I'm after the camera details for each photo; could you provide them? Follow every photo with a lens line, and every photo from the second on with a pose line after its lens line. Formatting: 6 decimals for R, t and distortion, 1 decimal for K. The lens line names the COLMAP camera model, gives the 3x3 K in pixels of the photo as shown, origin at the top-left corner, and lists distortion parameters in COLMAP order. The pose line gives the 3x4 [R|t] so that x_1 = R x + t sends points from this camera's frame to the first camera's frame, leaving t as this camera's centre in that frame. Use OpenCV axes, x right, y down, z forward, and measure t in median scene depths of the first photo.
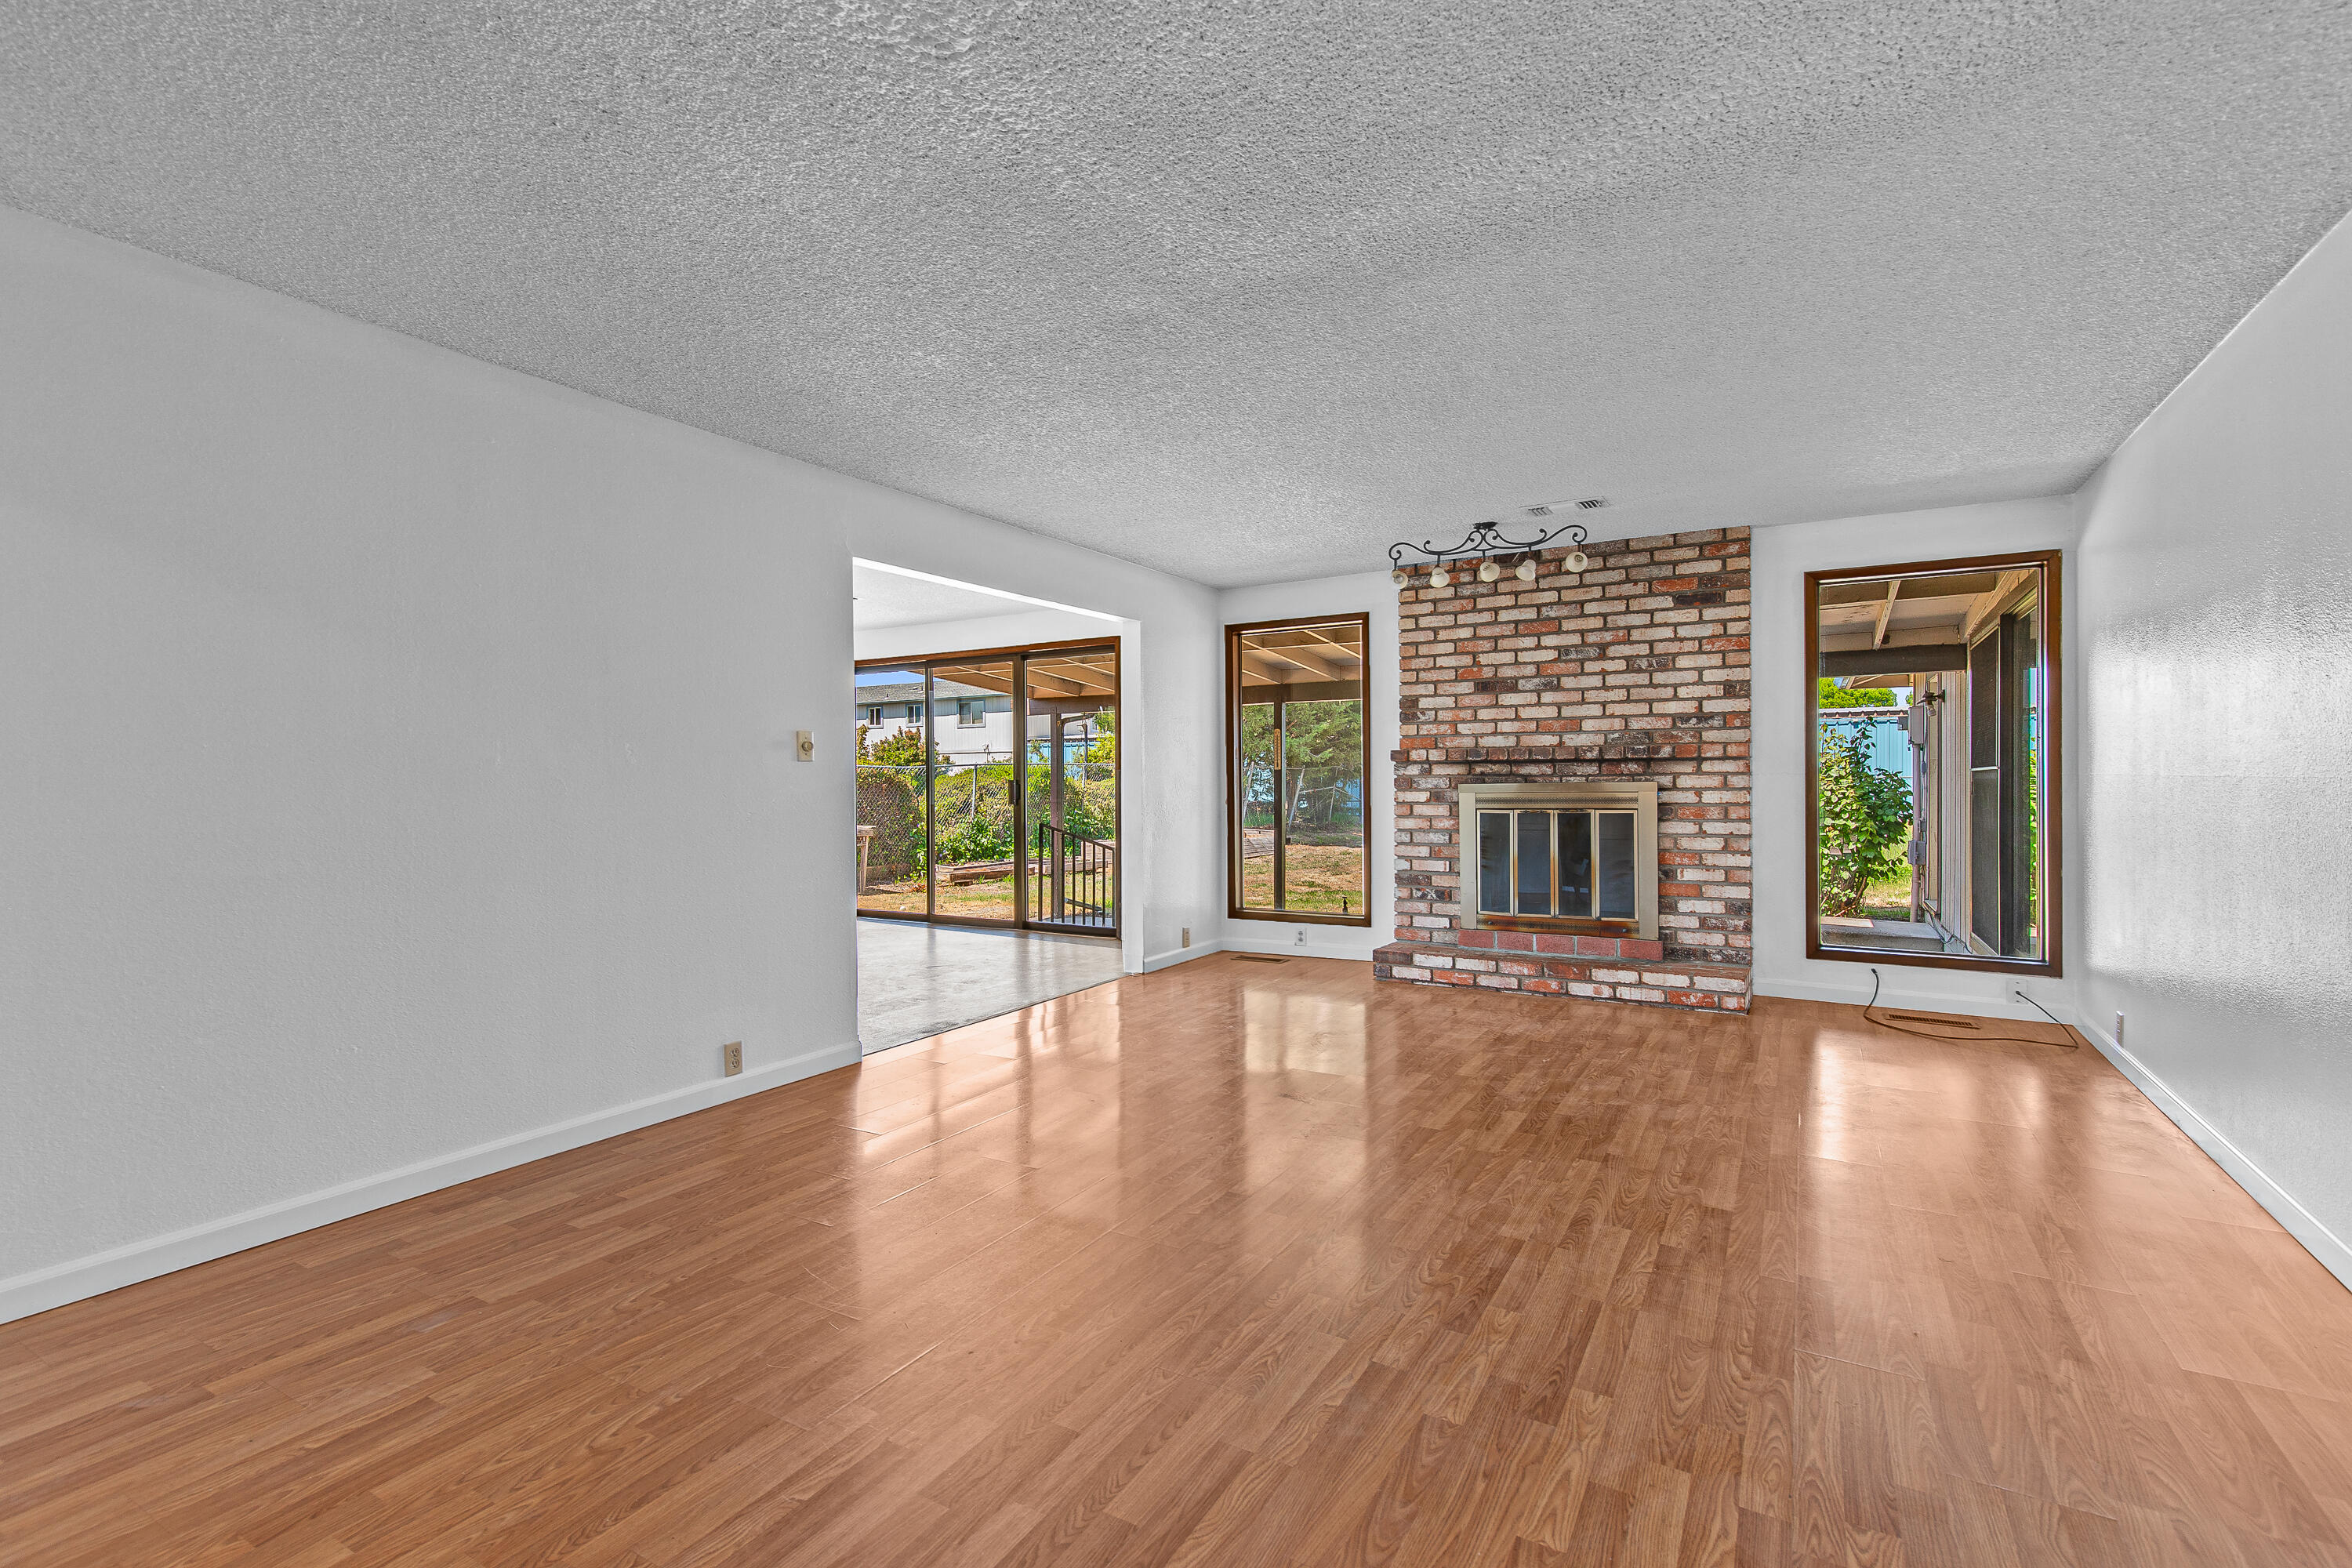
lens RADIAL K [[1049.3, 0, 1178.4], [0, 1049.3, 792.9], [0, 0, 1]] dist [-0.001317, -0.000894]
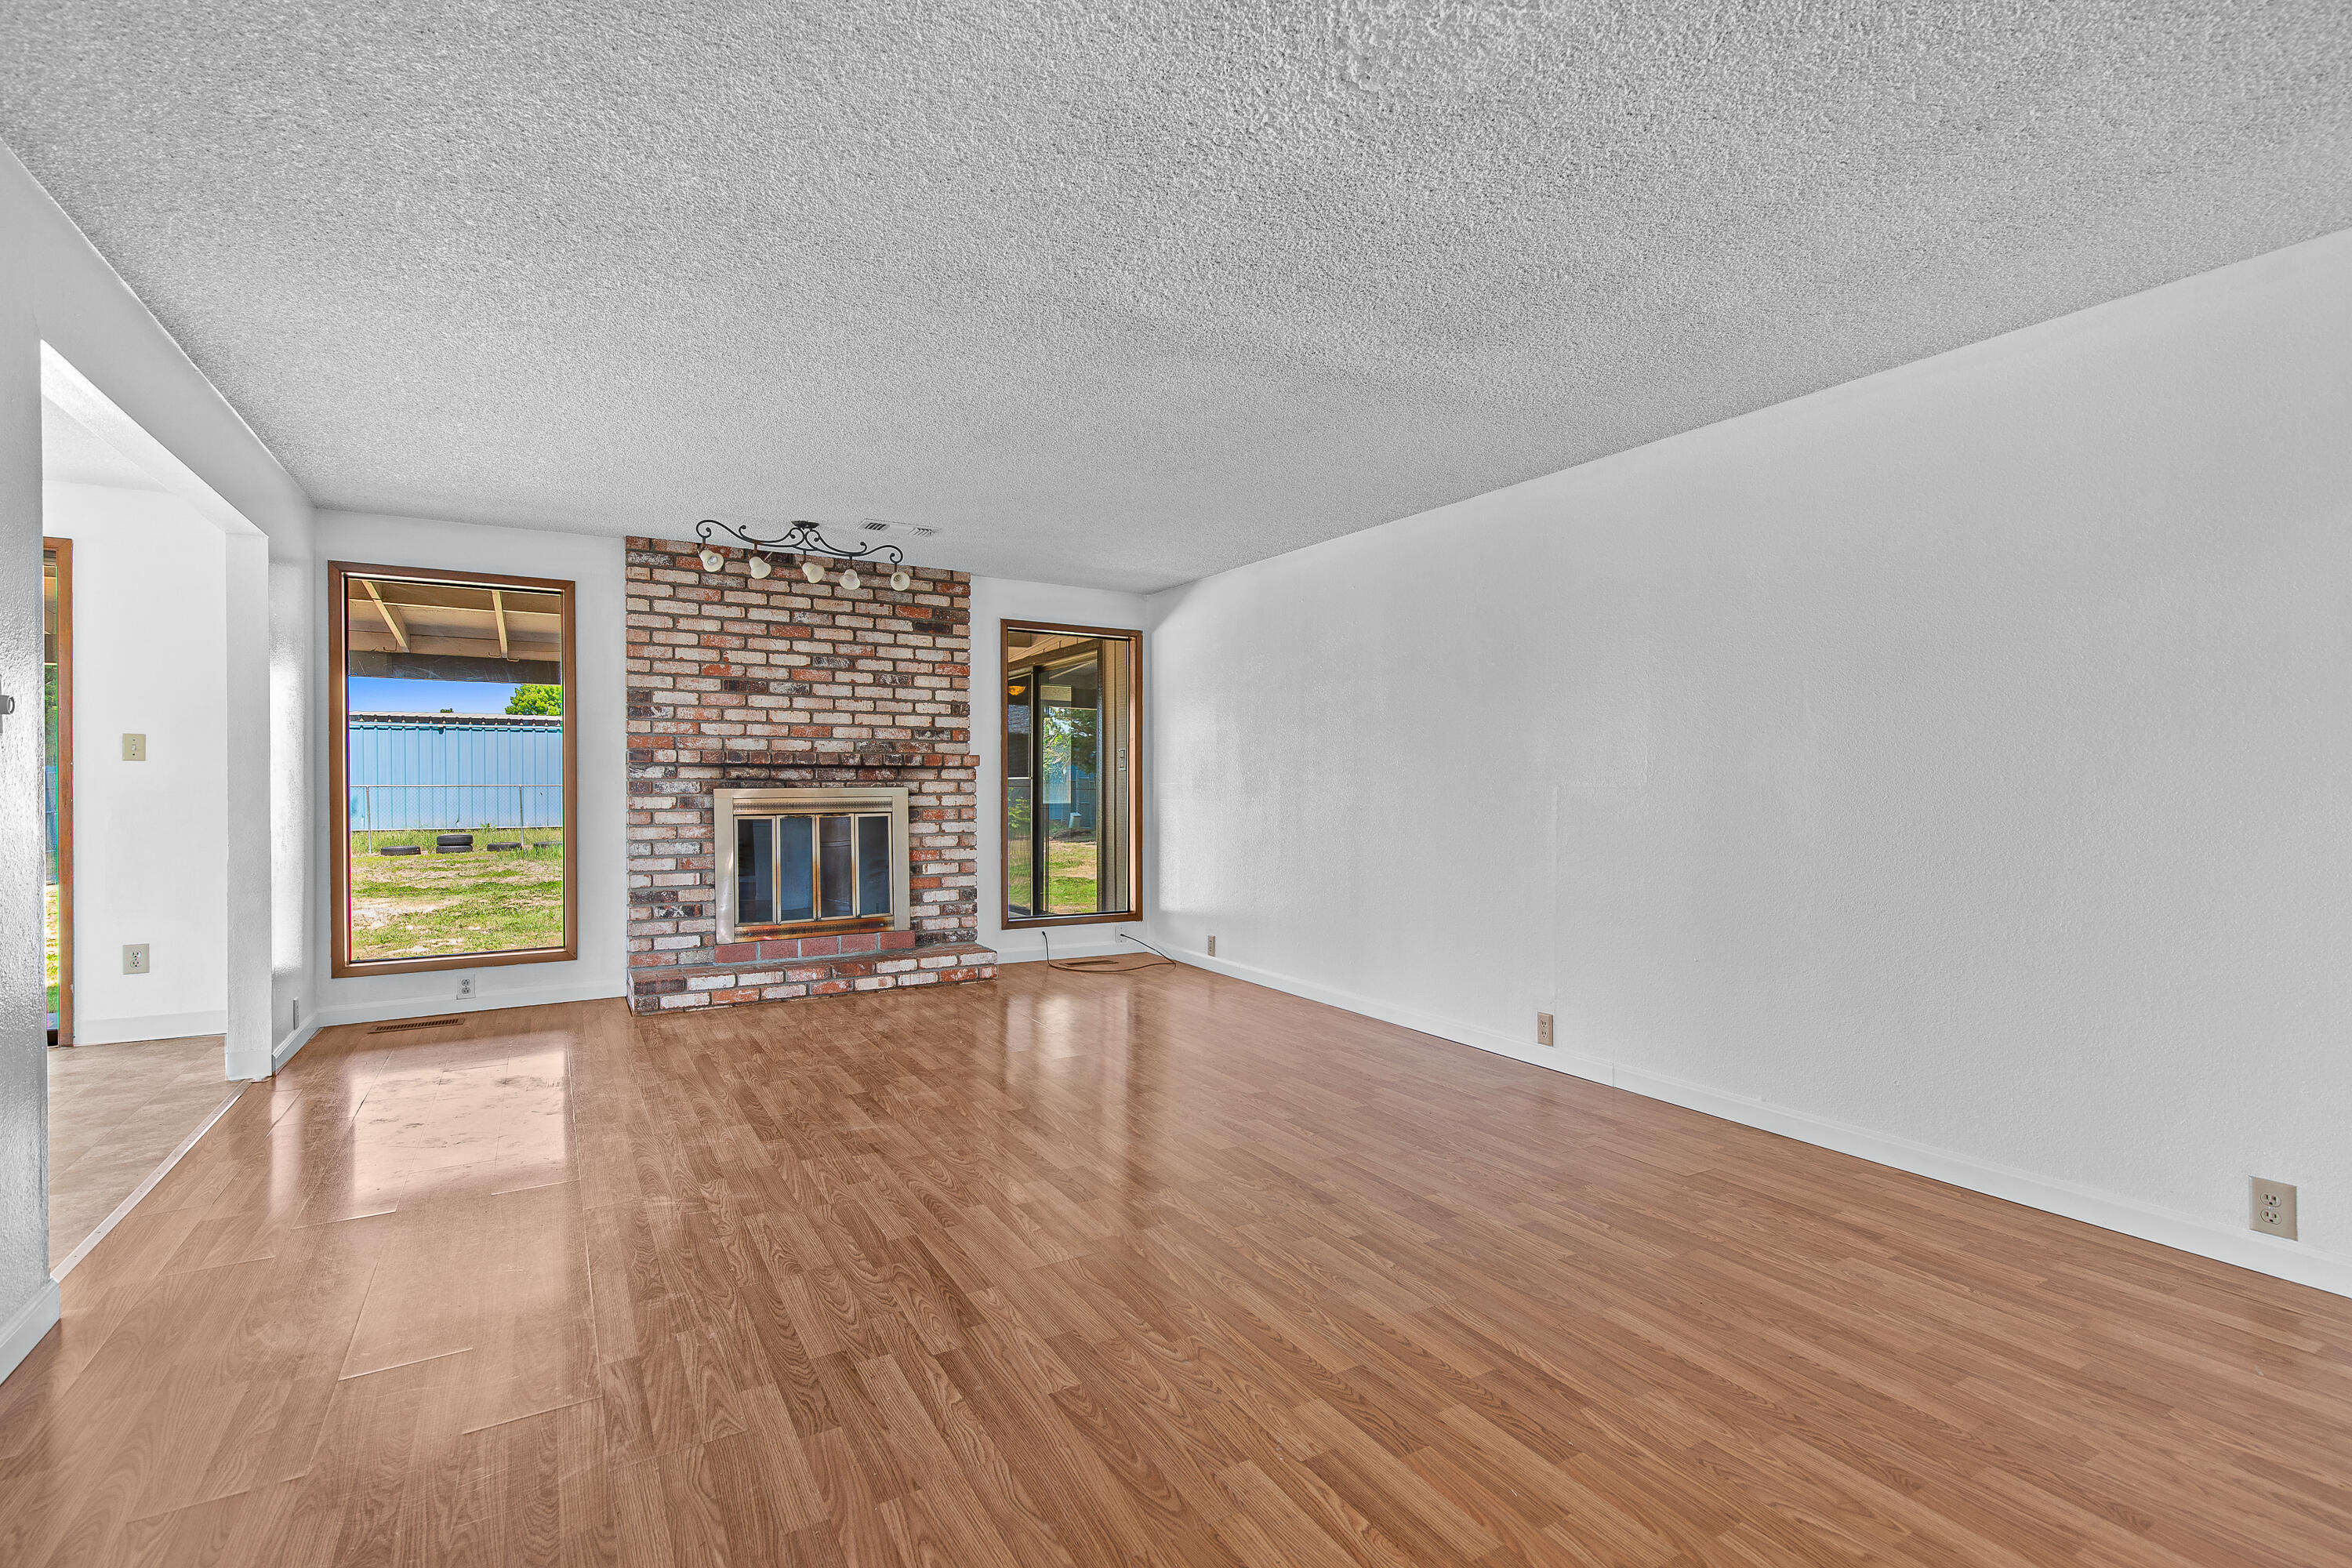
lens RADIAL K [[1063.3, 0, 1179.7], [0, 1063.3, 797.3], [0, 0, 1]] dist [0.011637, 0.000054]
pose [[0.478016, -0.003658, 0.878343, -0.377771], [0.005109, 0.999986, 0.001384, -0.000043], [-0.878336, 0.003826, 0.478028, 0.198771]]
